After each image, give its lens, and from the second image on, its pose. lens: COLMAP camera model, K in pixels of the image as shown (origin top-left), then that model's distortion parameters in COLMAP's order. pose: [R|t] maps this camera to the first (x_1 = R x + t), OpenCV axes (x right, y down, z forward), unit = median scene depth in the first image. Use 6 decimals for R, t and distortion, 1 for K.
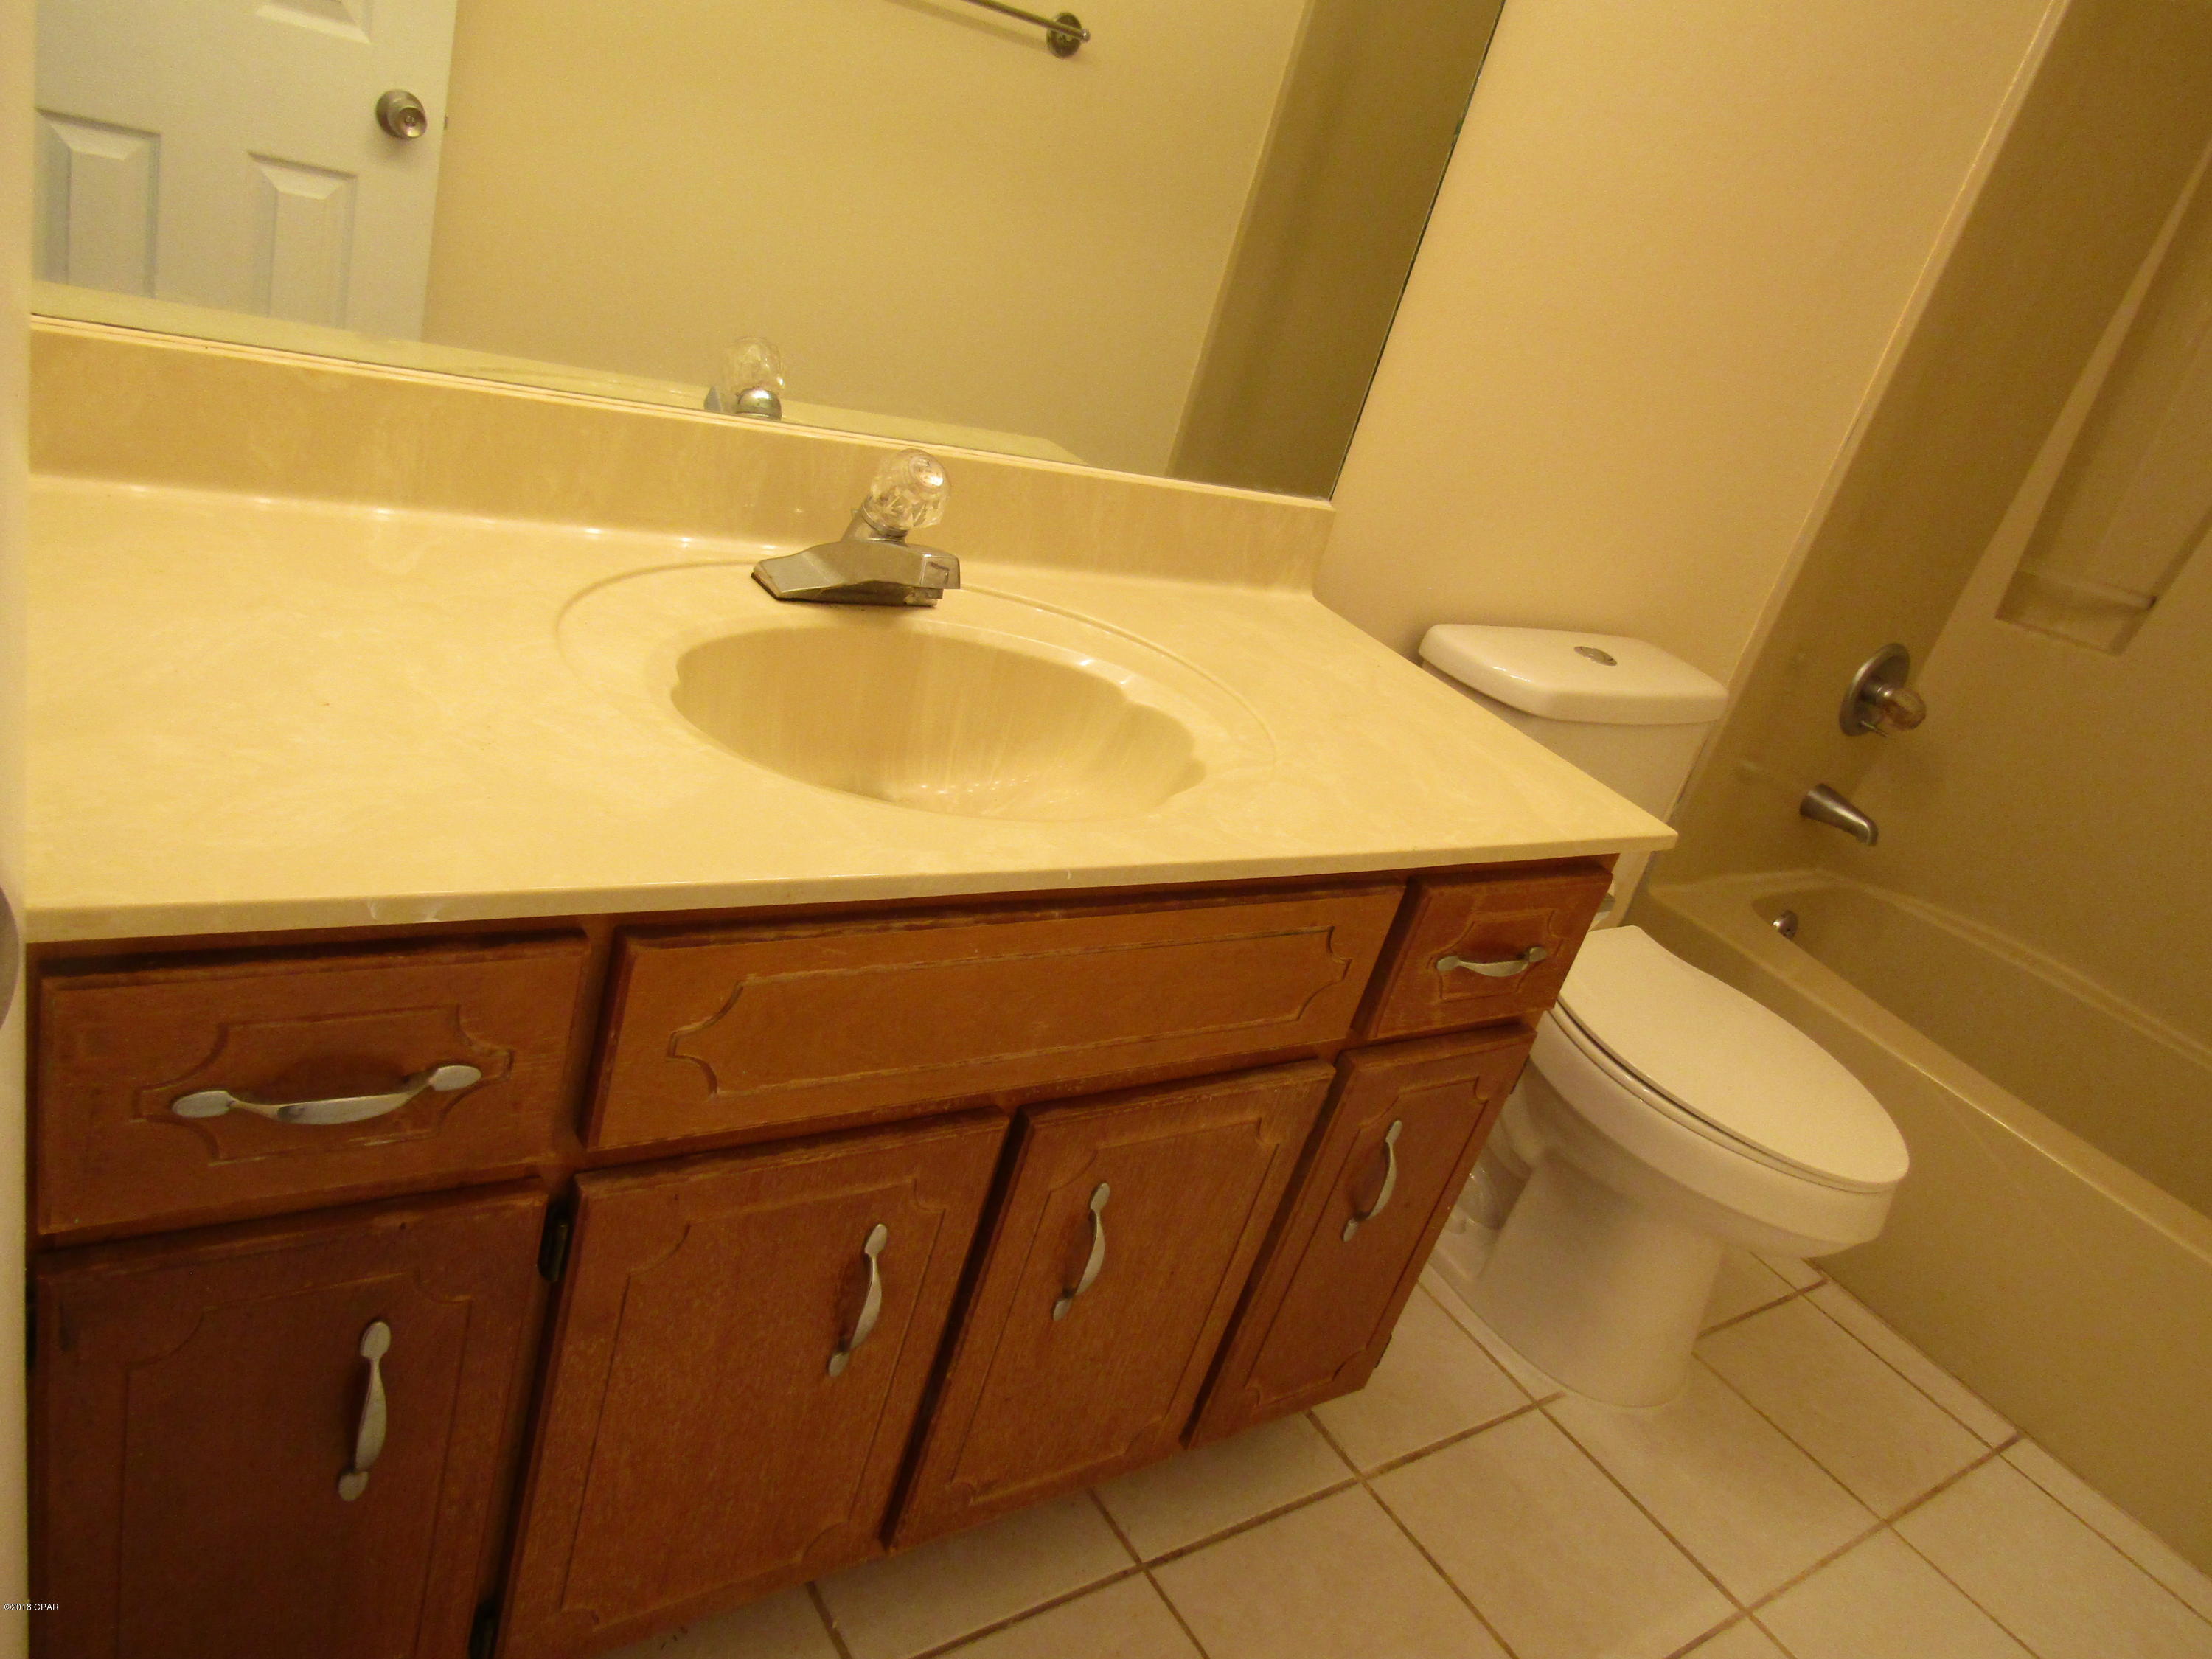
lens RADIAL K [[1577.0, 0, 1110.5], [0, 1577.0, 837.3], [0, 0, 1]] dist [-0.012338, 0.003520]
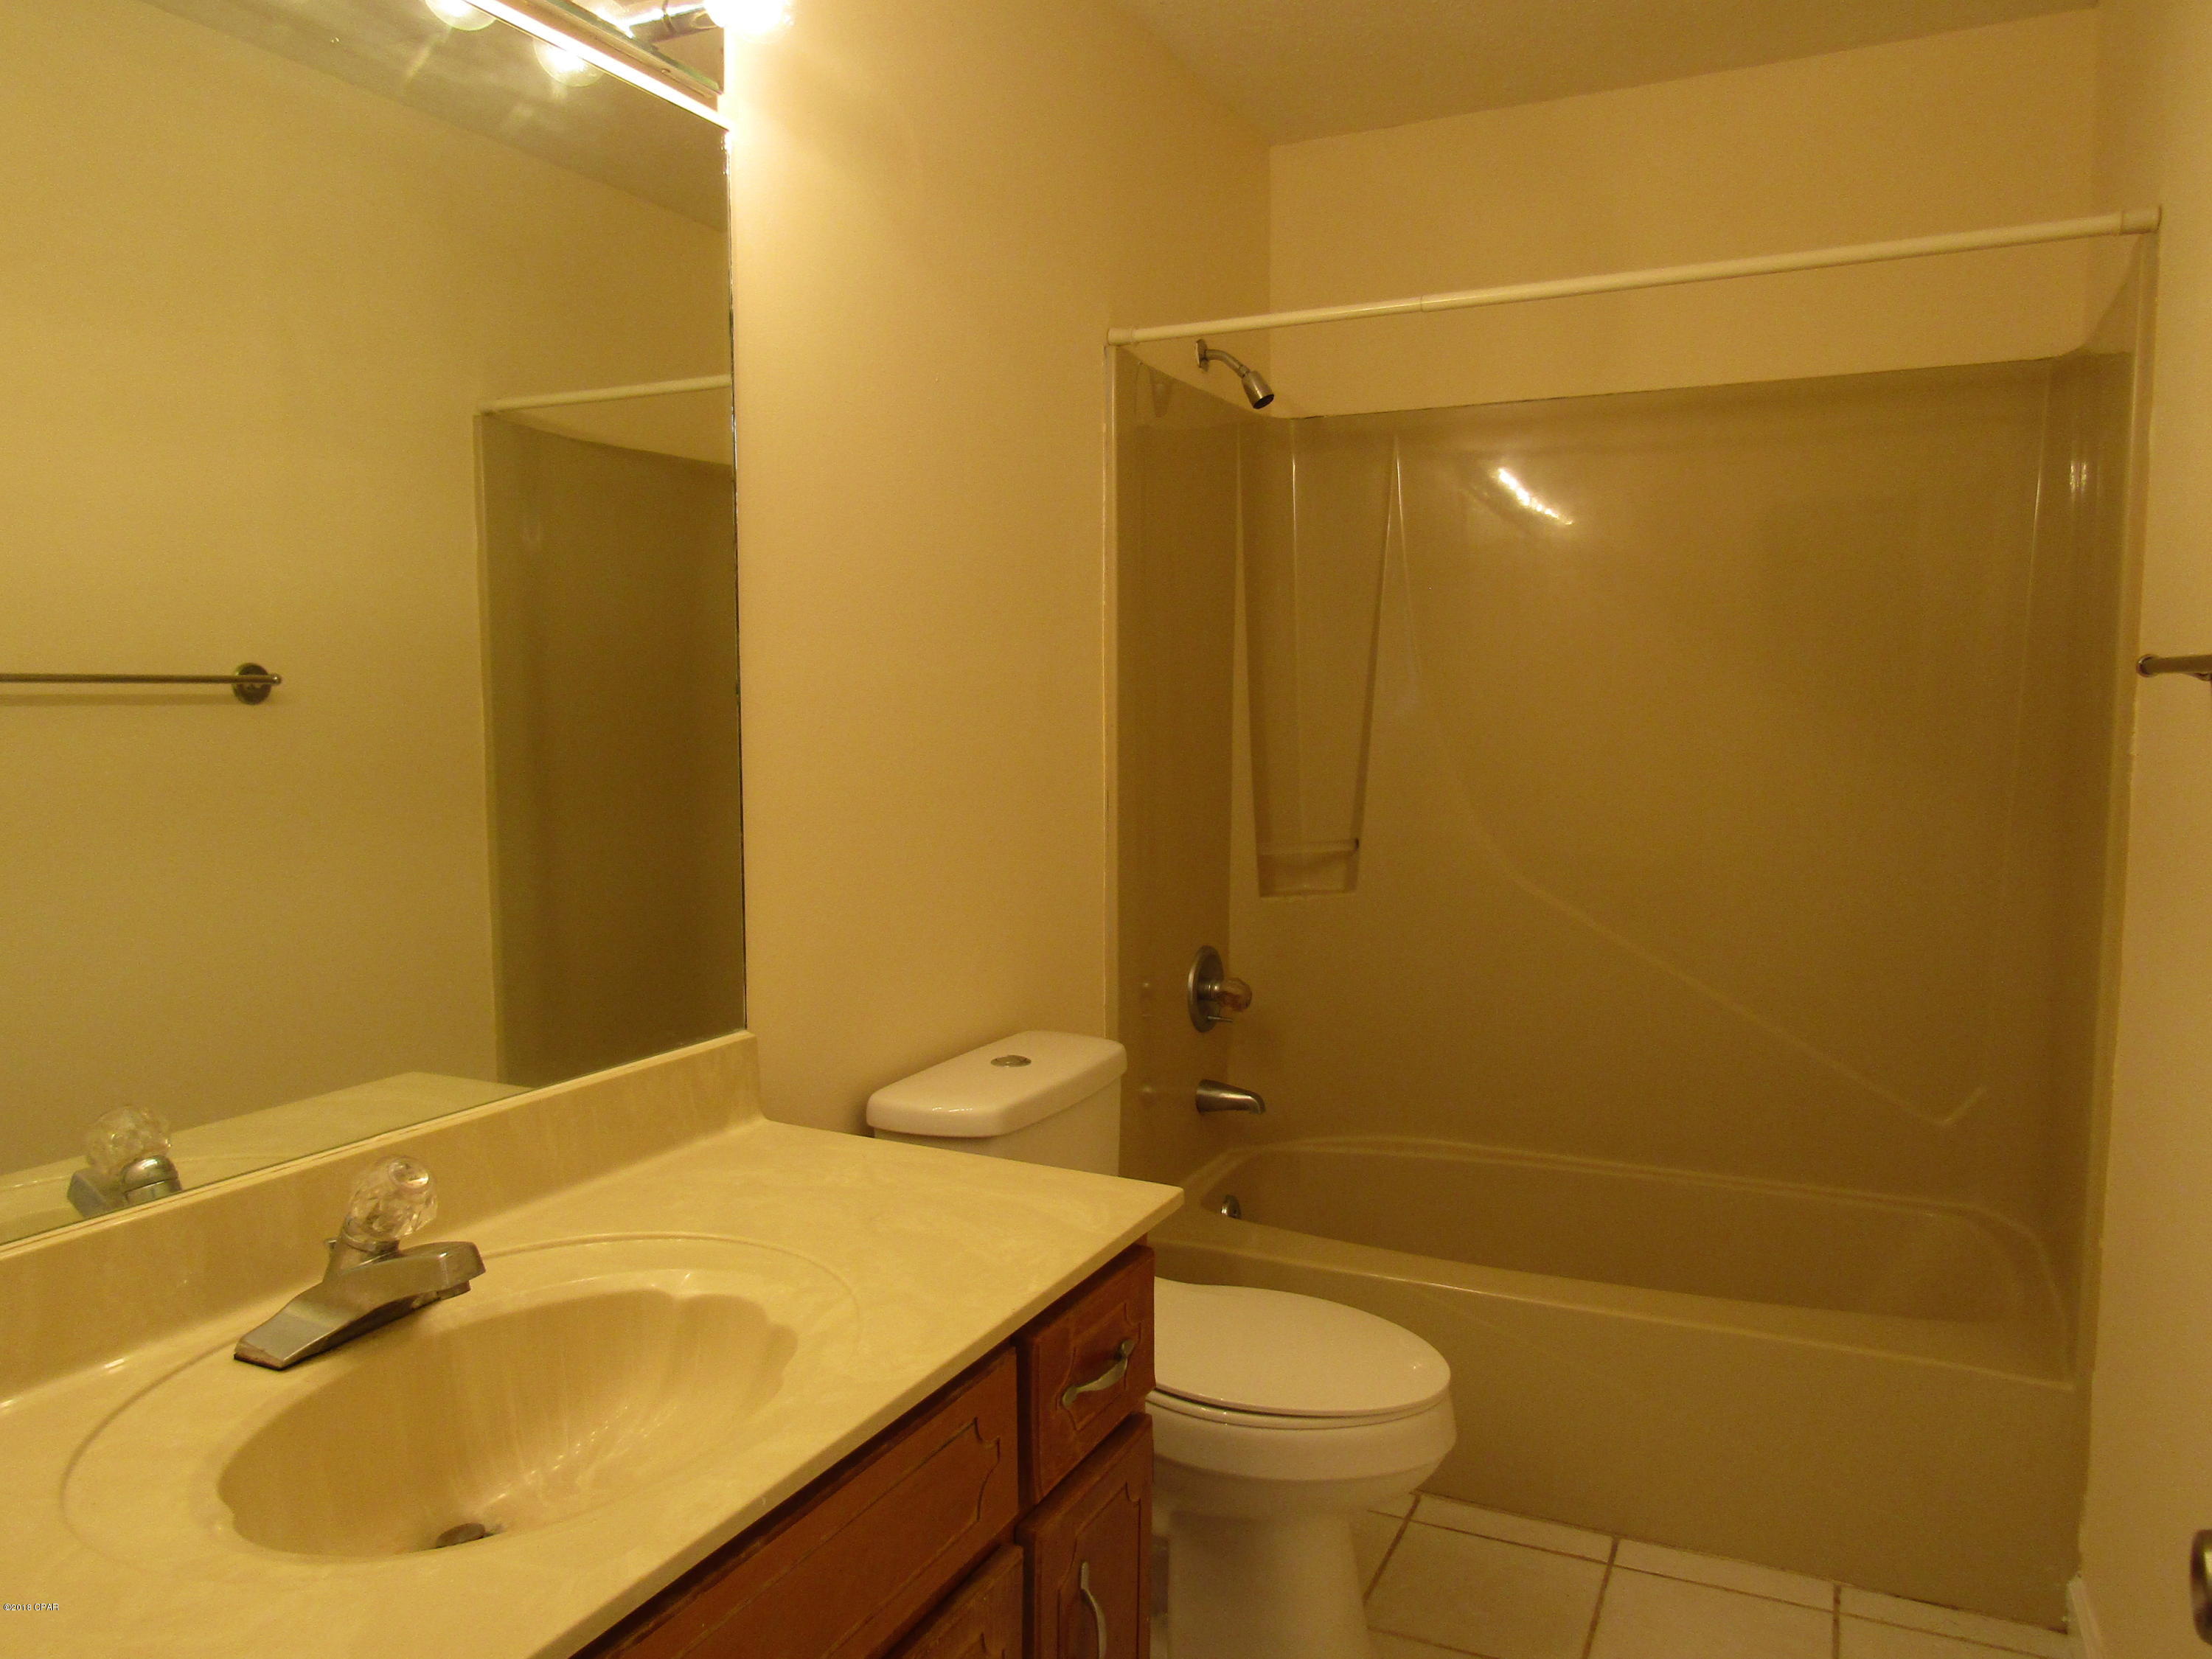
lens RADIAL K [[1577.0, 0, 1110.4], [0, 1577.0, 835.6], [0, 0, 1]] dist [-0.012338, 0.003520]
pose [[0.832977, -0.319192, 0.451958, -0.100232], [0.427899, 0.889470, -0.160455, -0.060940], [-0.350787, 0.327048, 0.877490, -0.051922]]
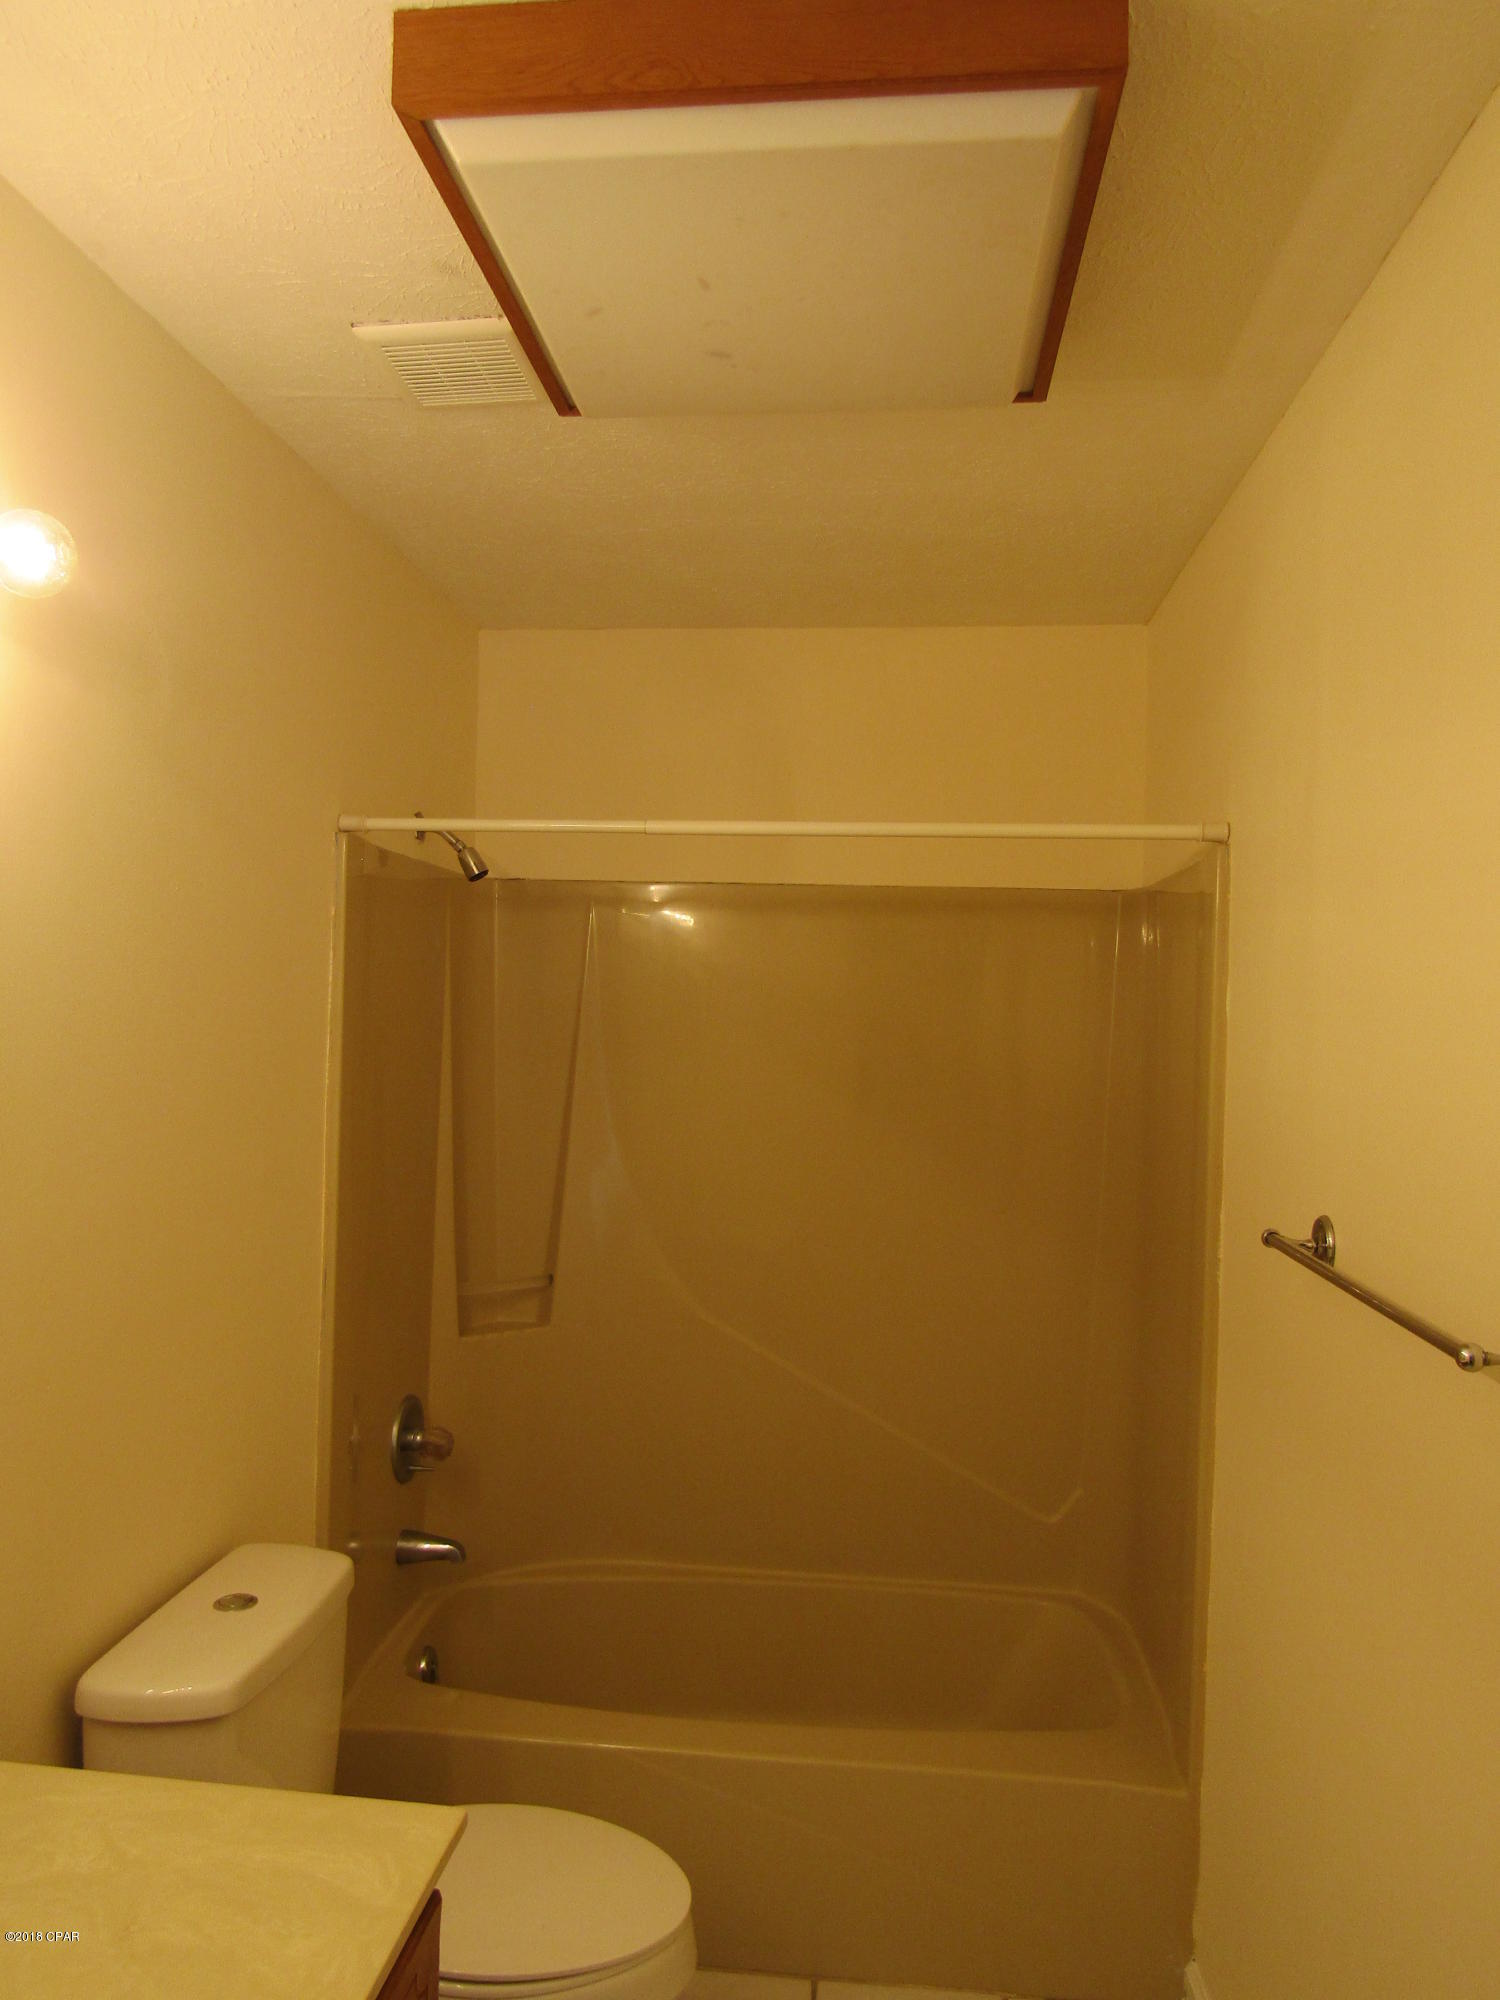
lens RADIAL K [[1425.8, 0, 745.4], [0, 1425.8, 998.0], [0, 0, 1]] dist [-0.012338, 0.003520]
pose [[0.630040, -0.252049, 0.734521, -0.086919], [0.456510, 0.885380, -0.087758, -0.286530], [-0.628211, 0.390607, 0.672887, -0.006392]]
